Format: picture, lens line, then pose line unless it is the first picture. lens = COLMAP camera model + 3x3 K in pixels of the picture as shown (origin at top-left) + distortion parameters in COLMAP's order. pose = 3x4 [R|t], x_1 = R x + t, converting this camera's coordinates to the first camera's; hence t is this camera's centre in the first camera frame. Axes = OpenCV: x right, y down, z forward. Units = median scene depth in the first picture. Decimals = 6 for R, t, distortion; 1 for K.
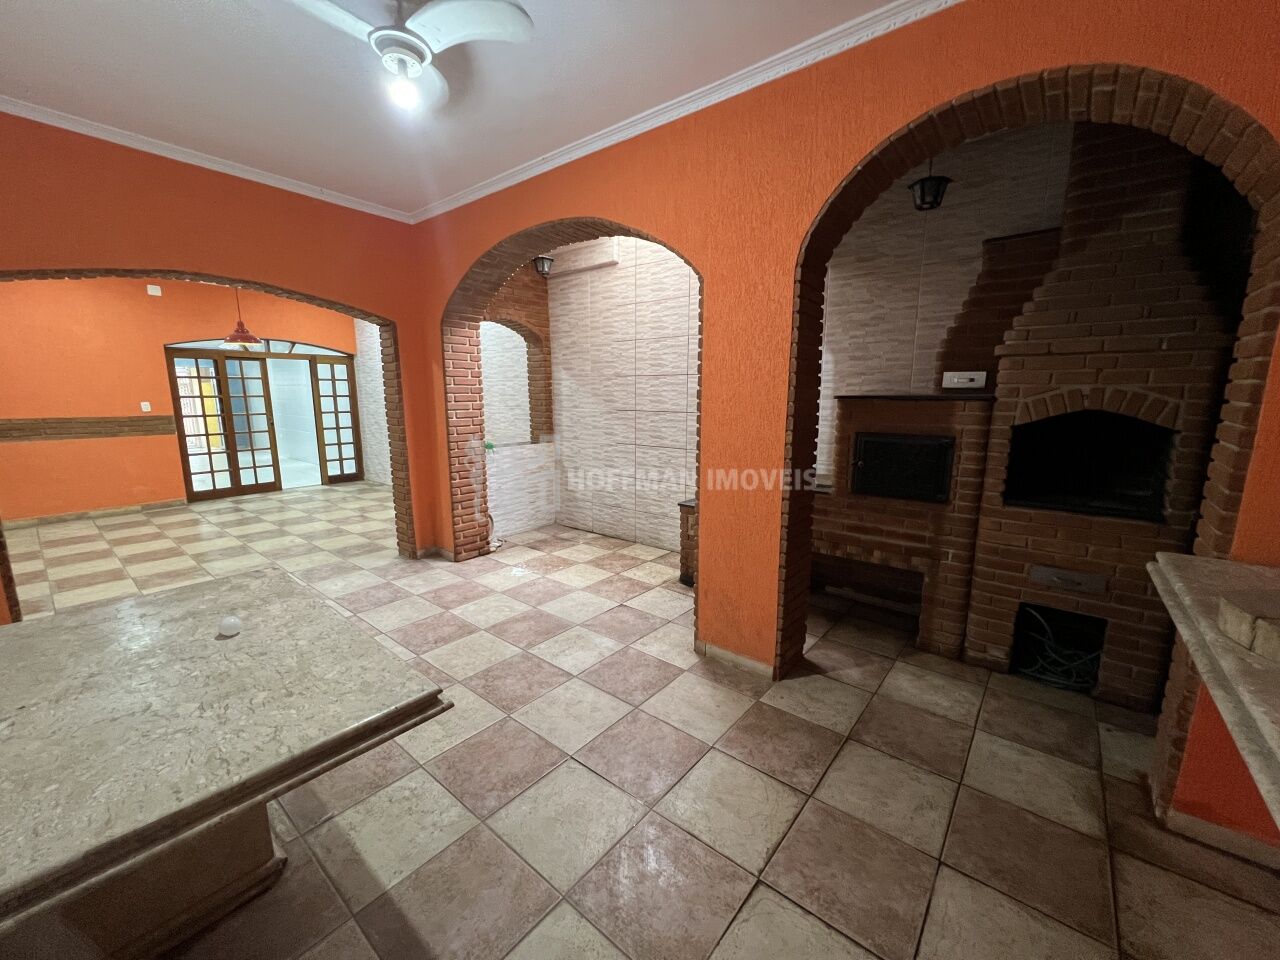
lens RADIAL K [[509.9, 0, 644.0], [0, 509.9, 480.5], [0, 0, 1]] dist [-0.000699, -0.000184]
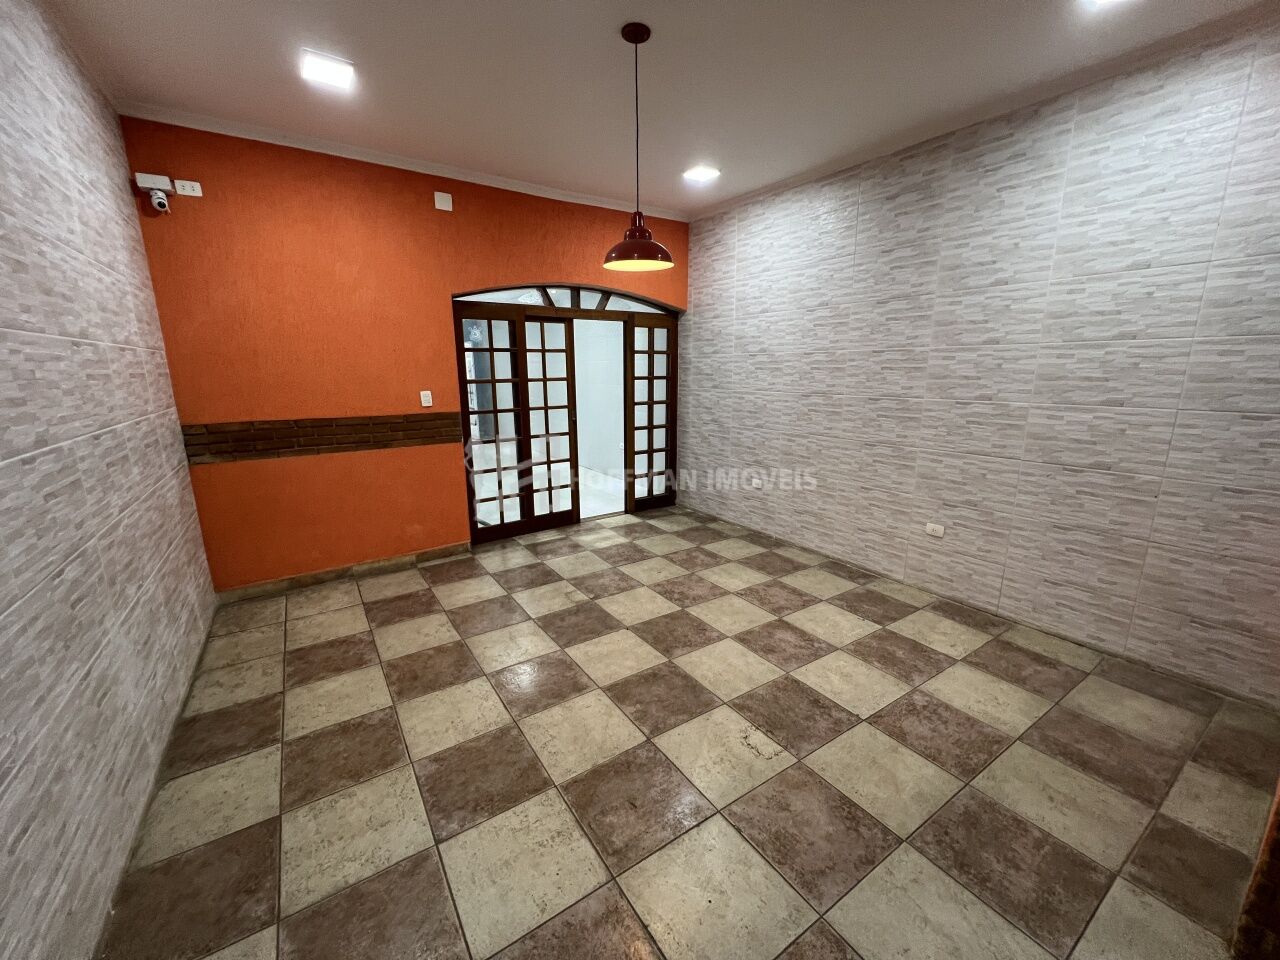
lens RADIAL K [[509.9, 0, 639.4], [0, 509.9, 480.1], [0, 0, 1]] dist [-0.000699, -0.000184]
pose [[0.954116, 0.058645, -0.293639, -0.713525], [-0.045231, 0.997608, 0.052273, -0.117357], [0.296002, -0.036593, 0.954486, 0.633263]]
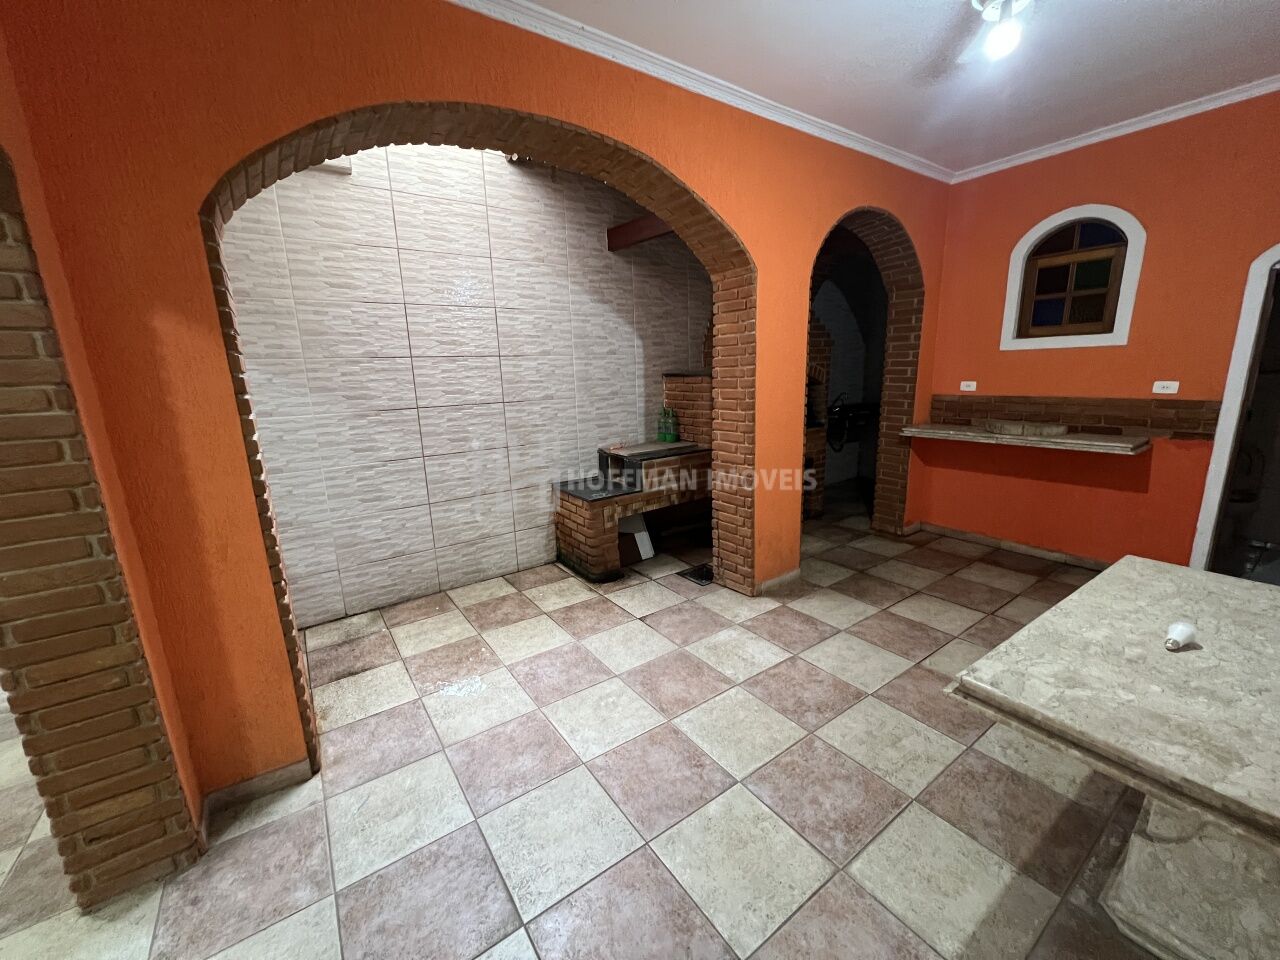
lens RADIAL K [[509.9, 0, 637.3], [0, 509.9, 481.2], [0, 0, 1]] dist [-0.000699, -0.000184]
pose [[0.272081, -0.215717, 0.937784, -0.628243], [0.197345, 0.966344, 0.165030, -0.100131], [-0.941821, 0.140165, 0.305494, 0.542677]]
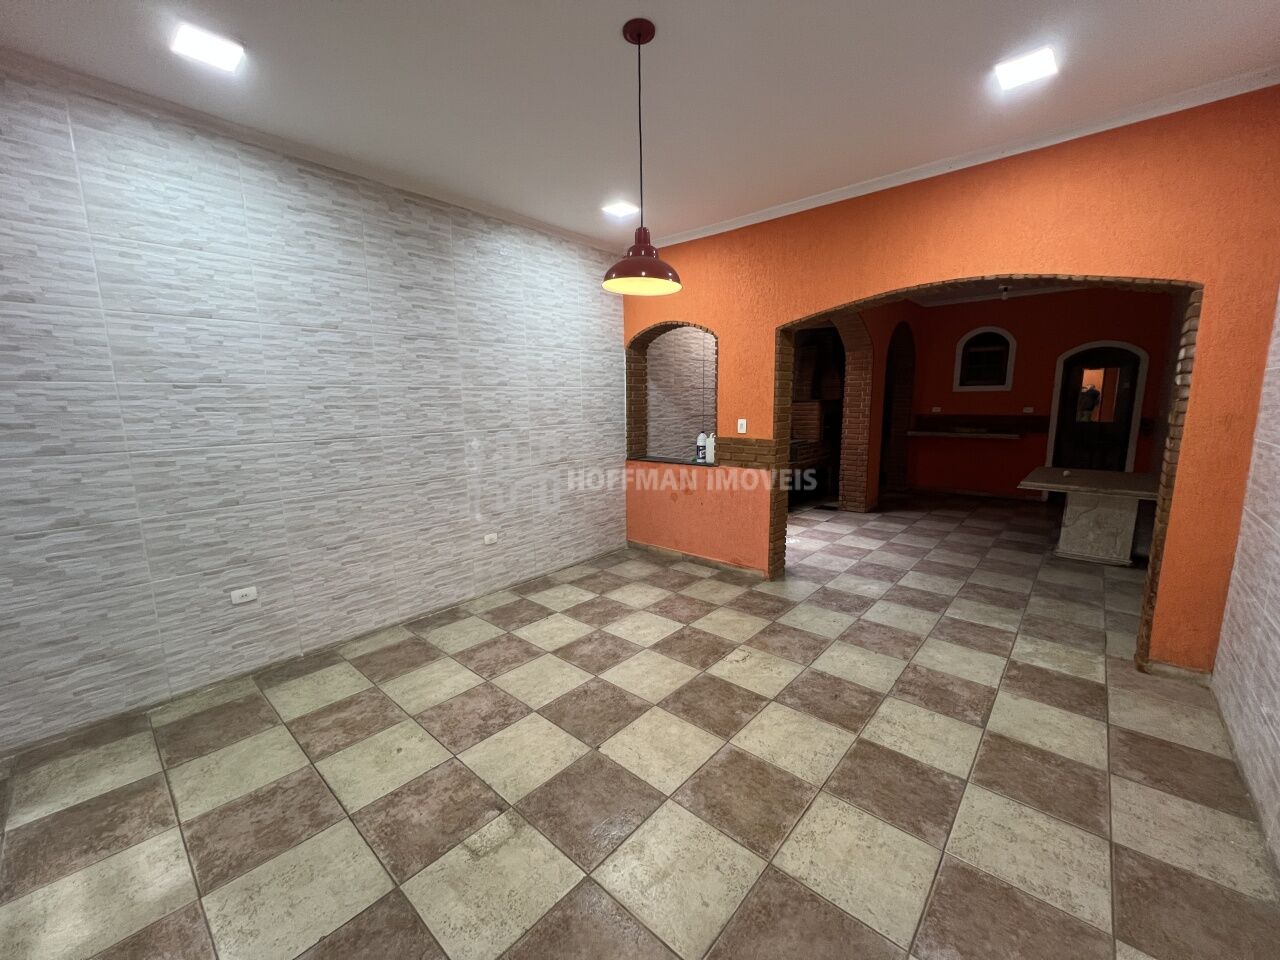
lens RADIAL K [[509.9, 0, 642.9], [0, 509.9, 479.6], [0, 0, 1]] dist [-0.000699, -0.000184]
pose [[0.041842, -0.157424, 0.986644, -1.355236], [0.185945, 0.971484, 0.147120, -0.205391], [-0.981669, 0.177306, 0.069921, 1.130463]]
